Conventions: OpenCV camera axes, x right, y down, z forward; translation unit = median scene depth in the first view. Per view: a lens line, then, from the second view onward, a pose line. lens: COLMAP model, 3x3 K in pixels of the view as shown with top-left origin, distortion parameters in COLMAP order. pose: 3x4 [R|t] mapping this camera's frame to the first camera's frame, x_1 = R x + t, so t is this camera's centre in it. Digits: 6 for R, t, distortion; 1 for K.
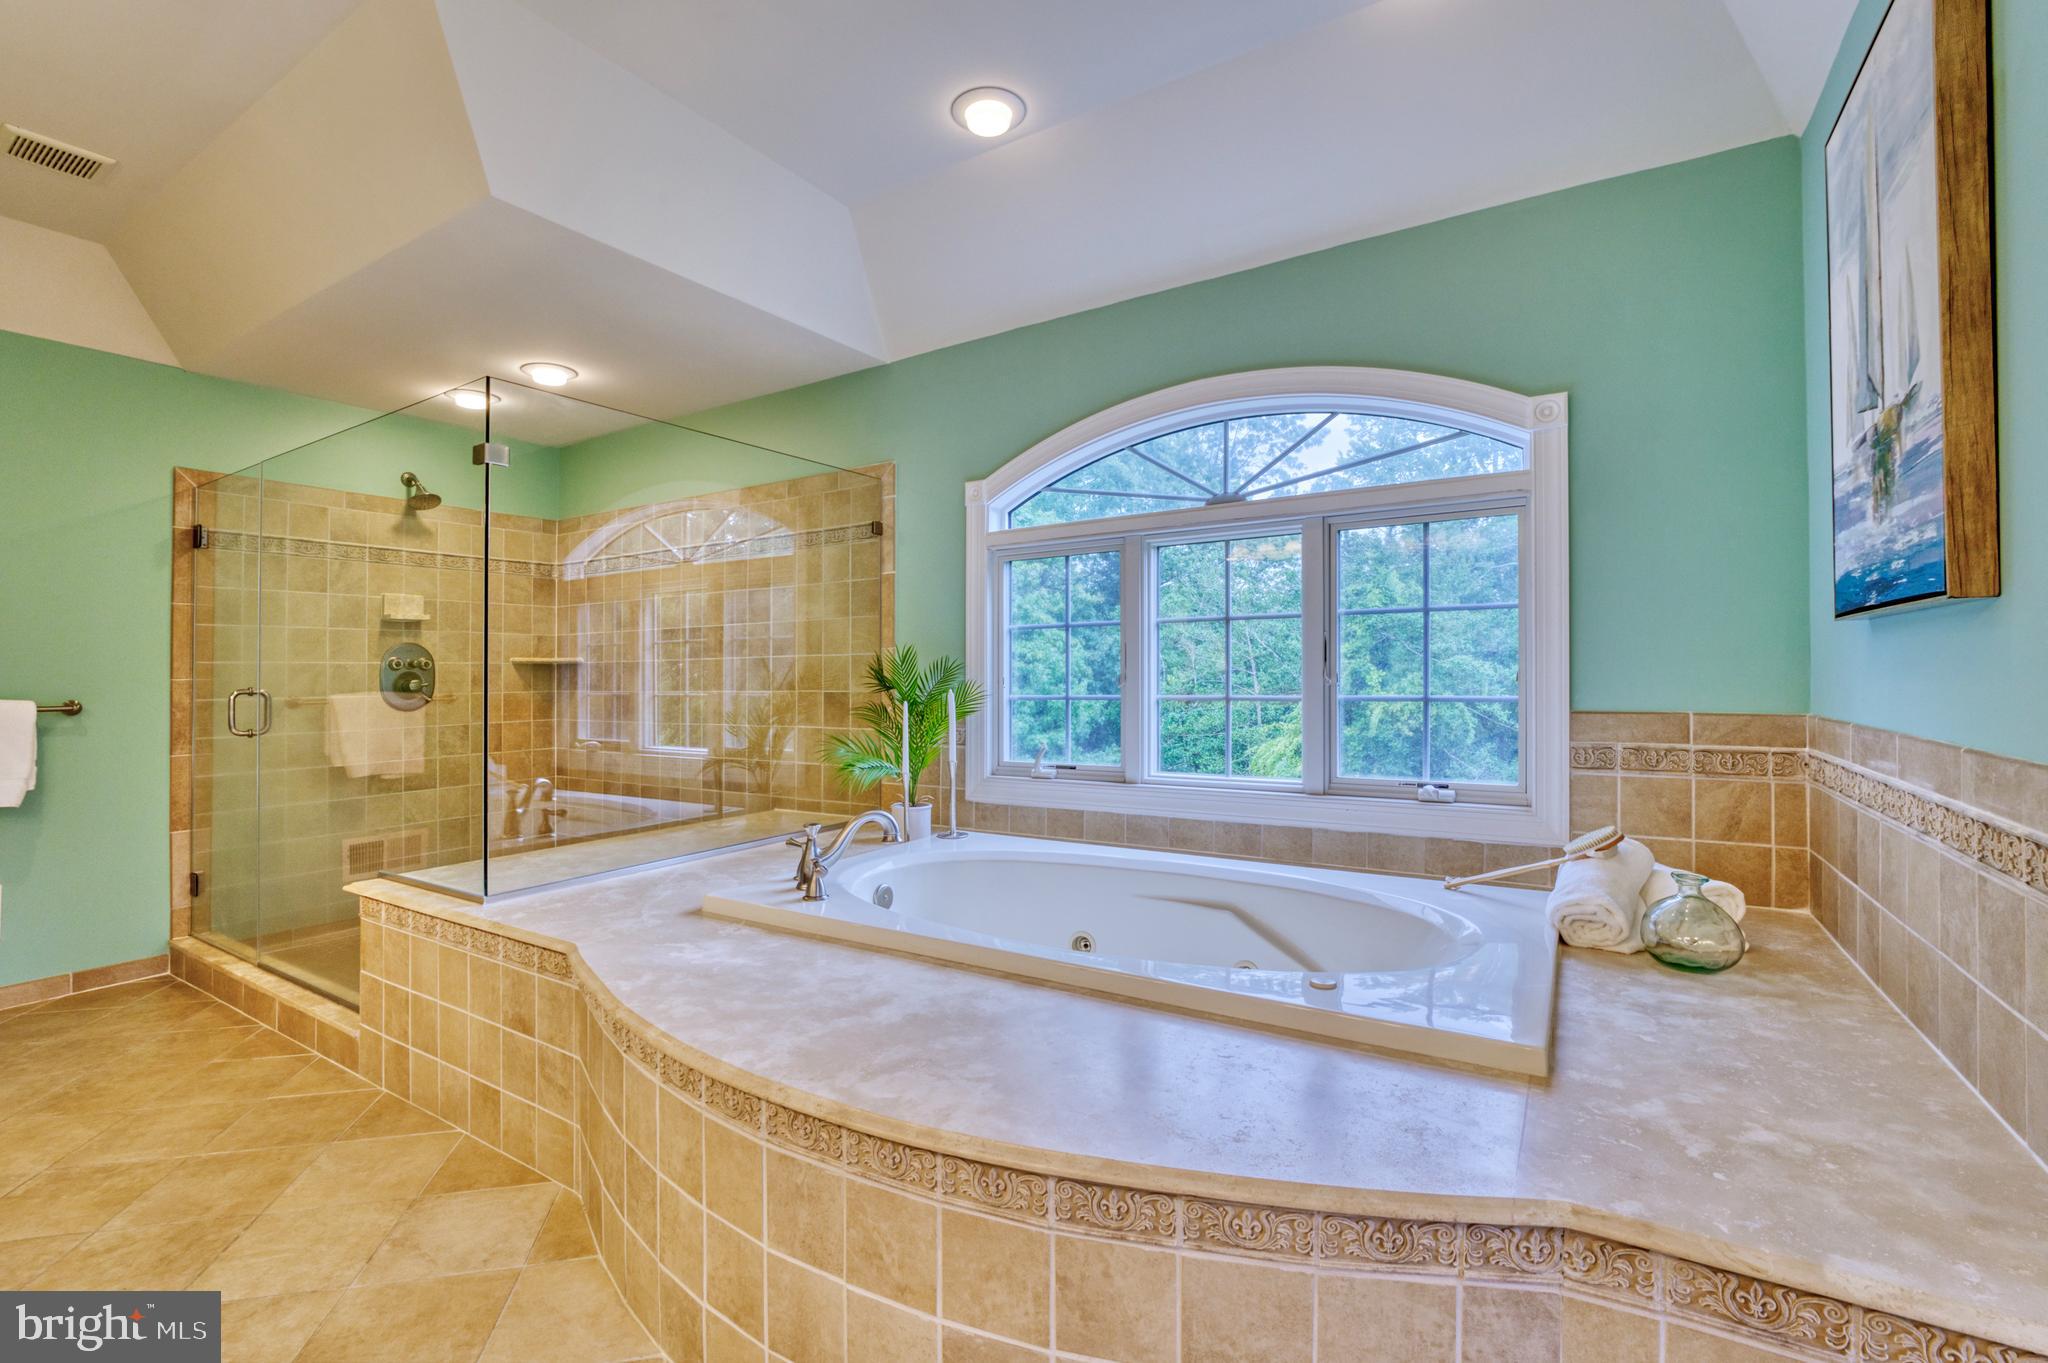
lens RADIAL K [[906.0, 0, 1019.5], [0, 906.0, 687.4], [0, 0, 1]] dist [-0.017908, 0.000041]
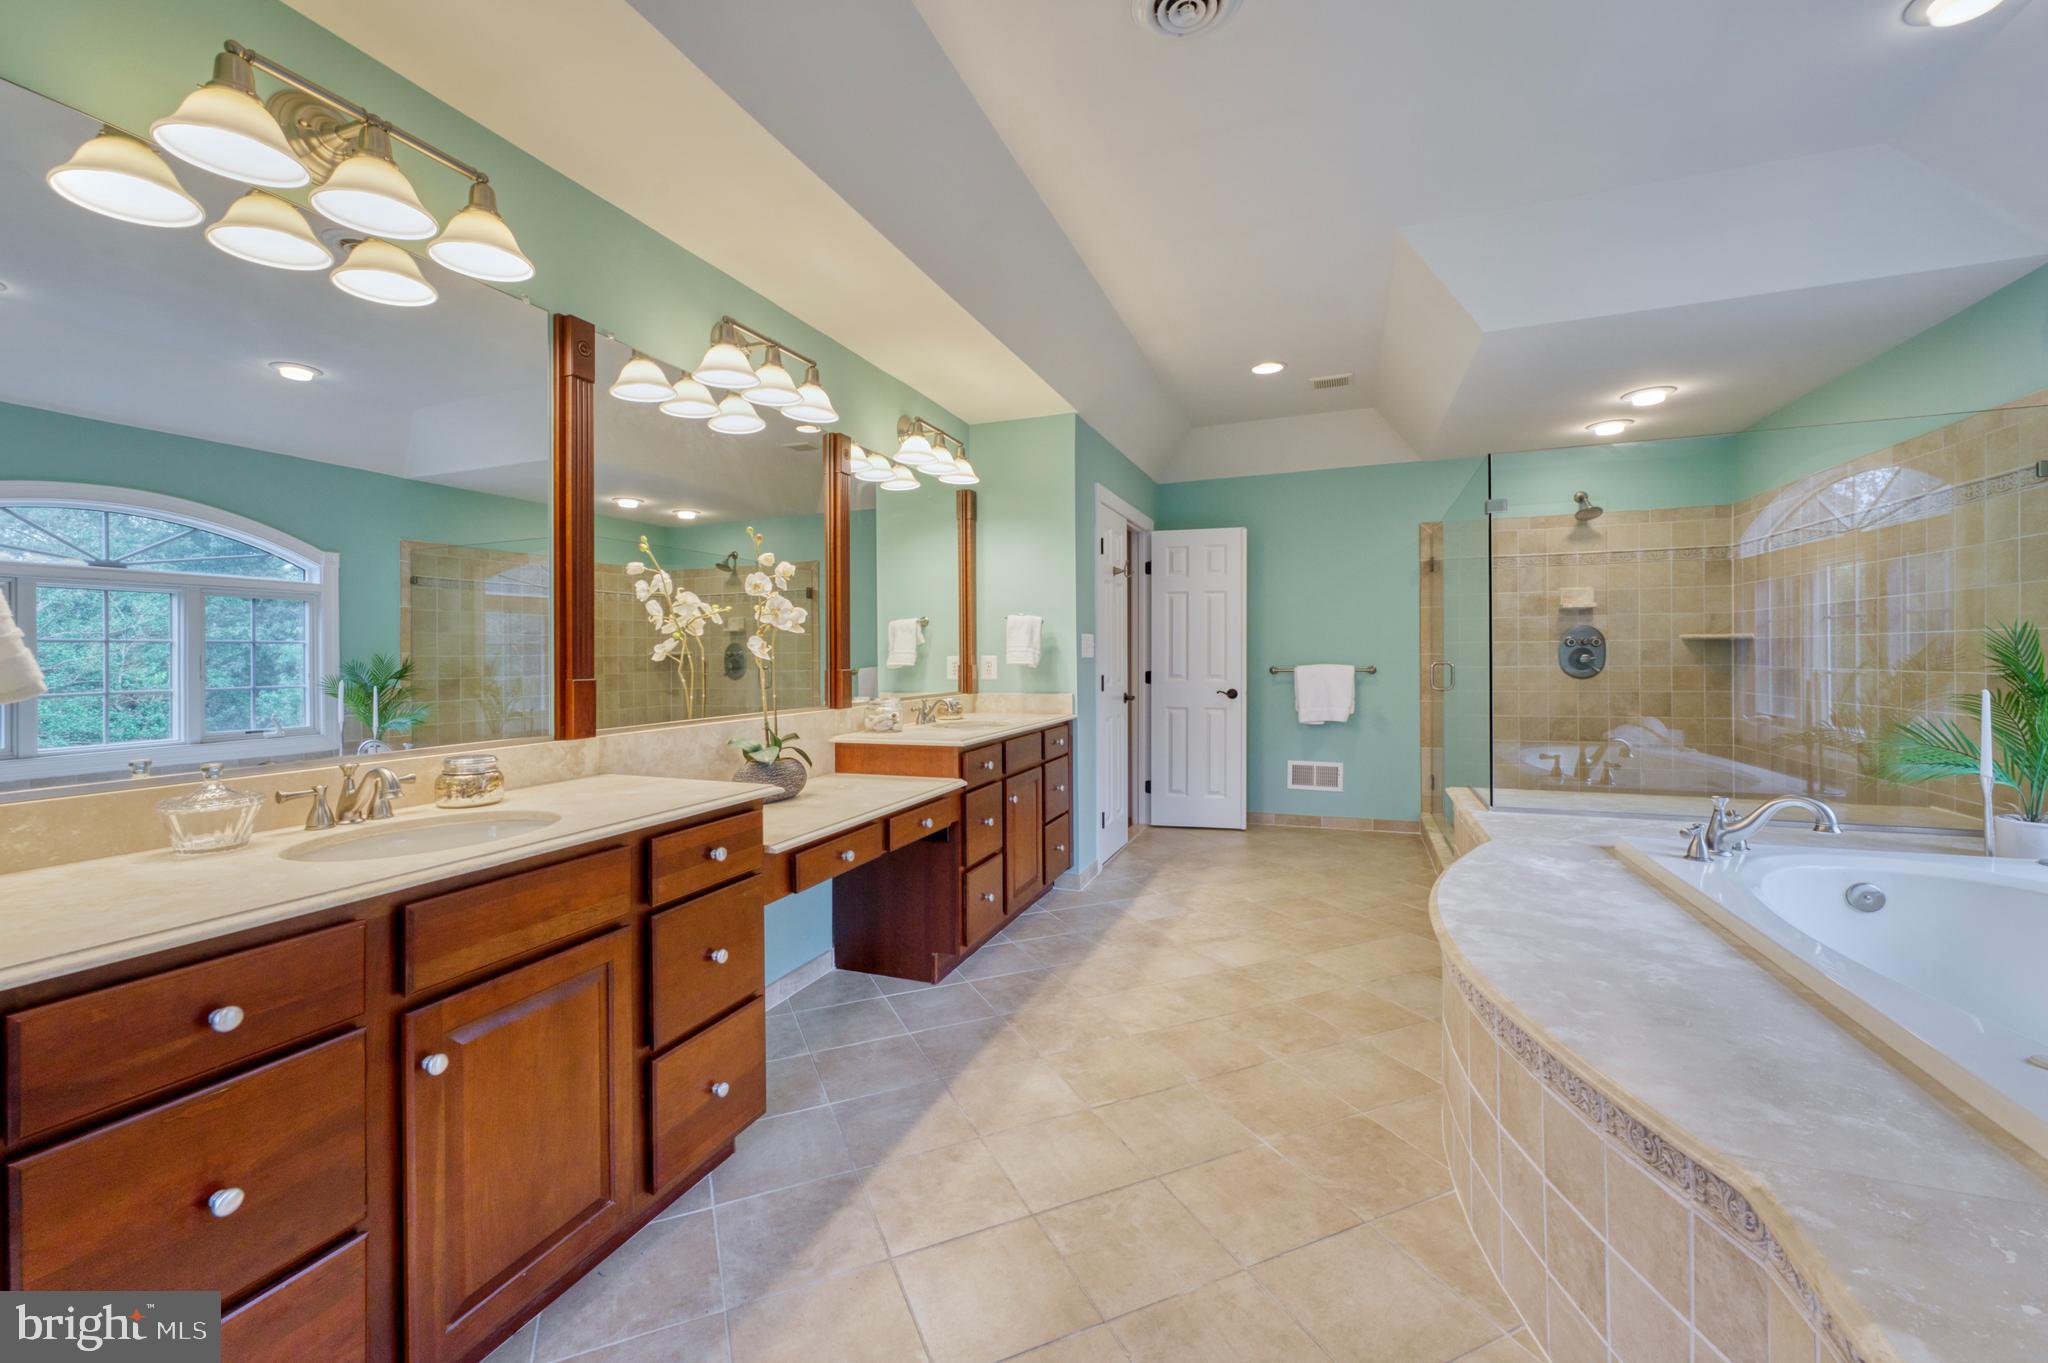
lens RADIAL K [[825.0, 0, 1027.4], [0, 825.0, 704.8], [0, 0, 1]] dist [-0.017330, 0.000028]
pose [[0.203763, 0.067989, -0.976657, 0.325652], [-0.006021, 0.997654, 0.068195, -0.012150], [0.979002, -0.008015, 0.203694, -0.010596]]
